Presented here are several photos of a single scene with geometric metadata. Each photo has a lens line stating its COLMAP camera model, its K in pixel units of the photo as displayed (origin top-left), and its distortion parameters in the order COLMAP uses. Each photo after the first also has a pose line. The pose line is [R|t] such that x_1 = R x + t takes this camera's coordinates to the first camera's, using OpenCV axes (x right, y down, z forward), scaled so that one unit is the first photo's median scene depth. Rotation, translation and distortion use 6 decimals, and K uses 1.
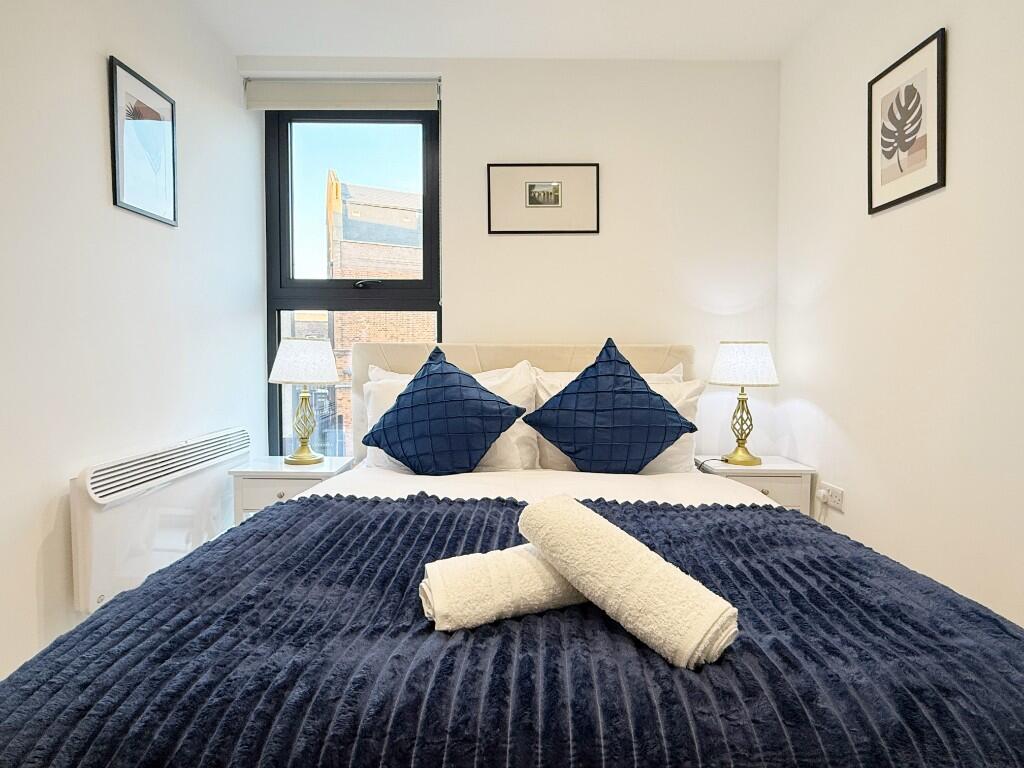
lens RADIAL K [[562.7, 0, 508.8], [0, 562.7, 380.7], [0, 0, 1]] dist [0.005015, -0.003088]
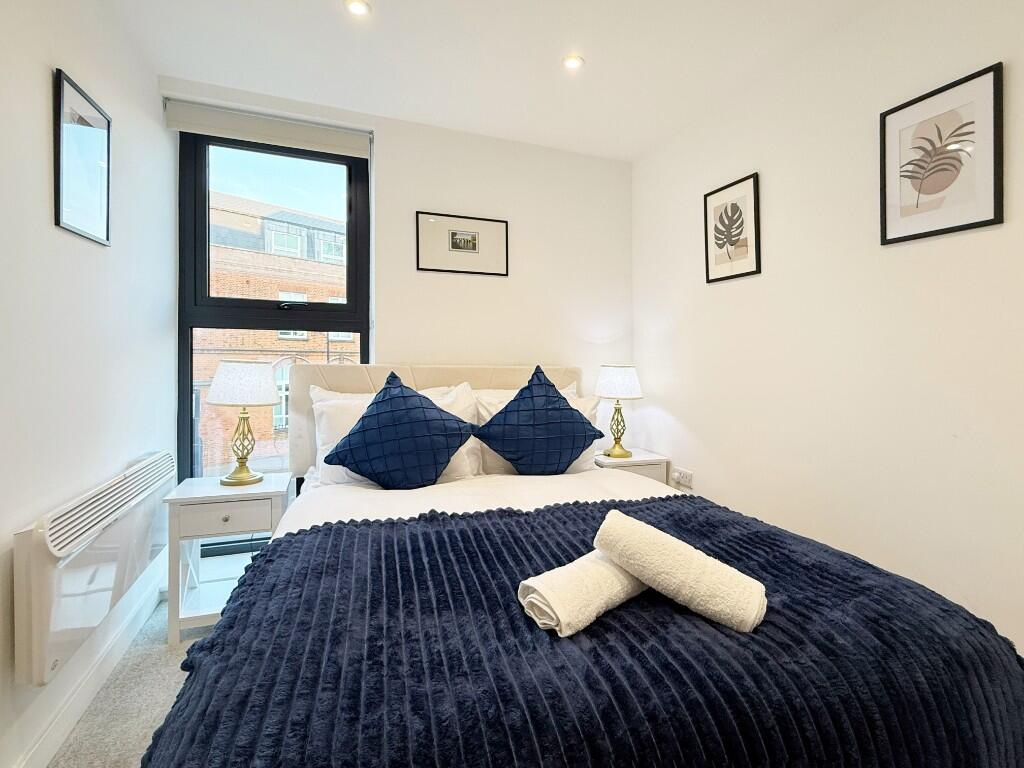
lens RADIAL K [[476.1, 0, 525.6], [0, 476.1, 357.4], [0, 0, 1]] dist [0.001397, -0.001135]
pose [[0.938663, 0.007343, 0.344759, -0.230081], [0.007028, 0.999158, -0.040415, -0.054235], [-0.344765, 0.040359, 0.937821, 0.005105]]
